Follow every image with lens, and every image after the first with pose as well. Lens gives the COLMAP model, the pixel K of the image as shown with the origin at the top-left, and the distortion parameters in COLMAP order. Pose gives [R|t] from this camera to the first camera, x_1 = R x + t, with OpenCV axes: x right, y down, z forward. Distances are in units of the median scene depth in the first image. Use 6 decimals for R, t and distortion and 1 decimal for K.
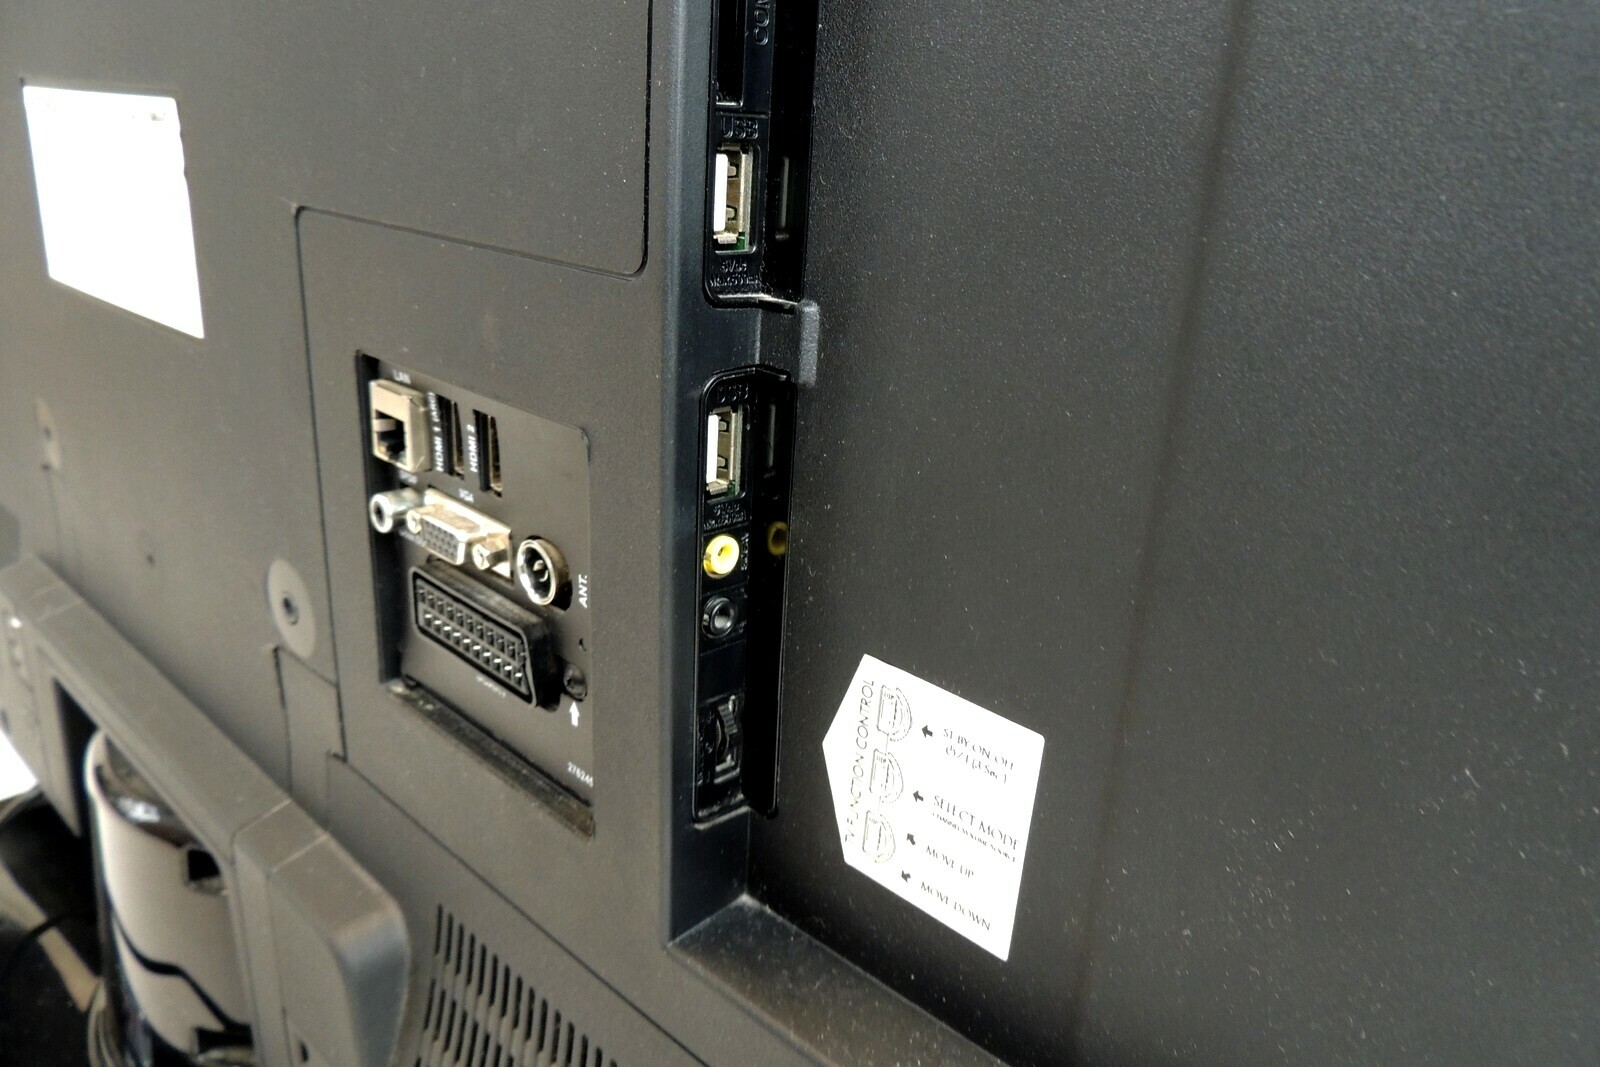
lens RADIAL K [[1127.2, 0, 800.0], [0, 1127.2, 533.5], [0, 0, 1]] dist [-0.002246, -0.003747]
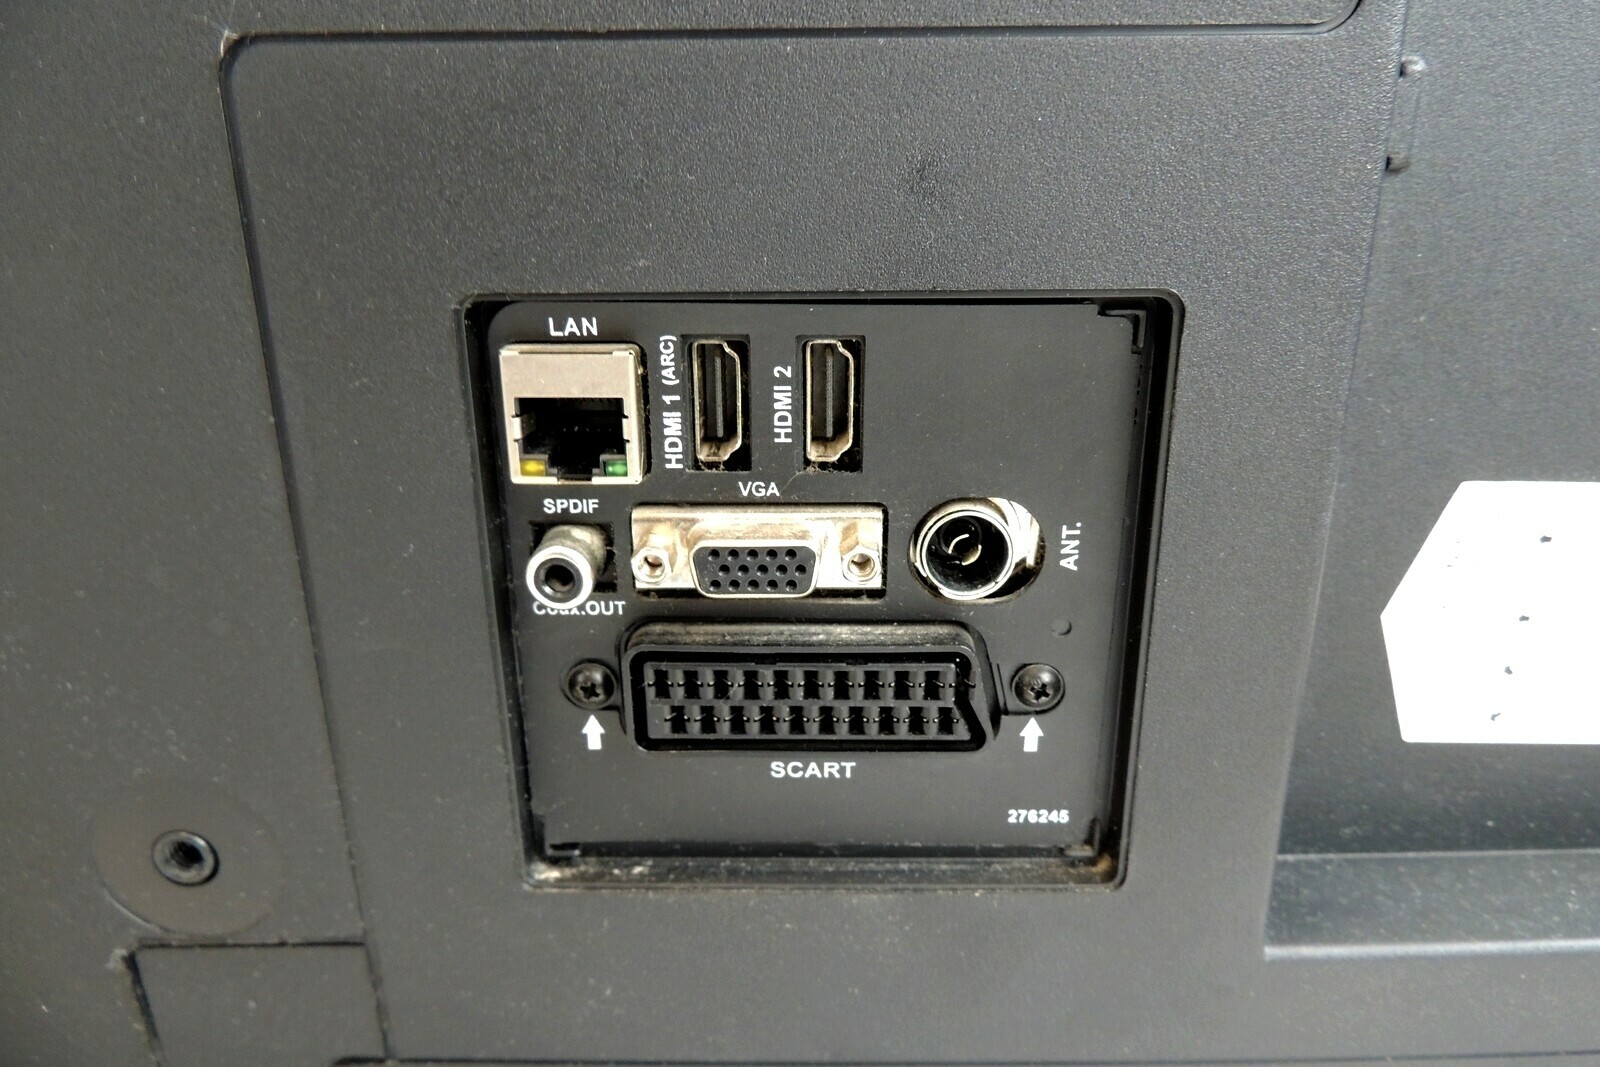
lens RADIAL K [[1127.2, 0, 800.0], [0, 1127.2, 533.5], [0, 0, 1]] dist [-0.002246, -0.003747]
pose [[0.735299, -0.290807, 0.612183, -0.664352], [0.282734, 0.952532, 0.112890, -0.073768], [-0.615953, 0.090077, 0.782616, 0.510655]]
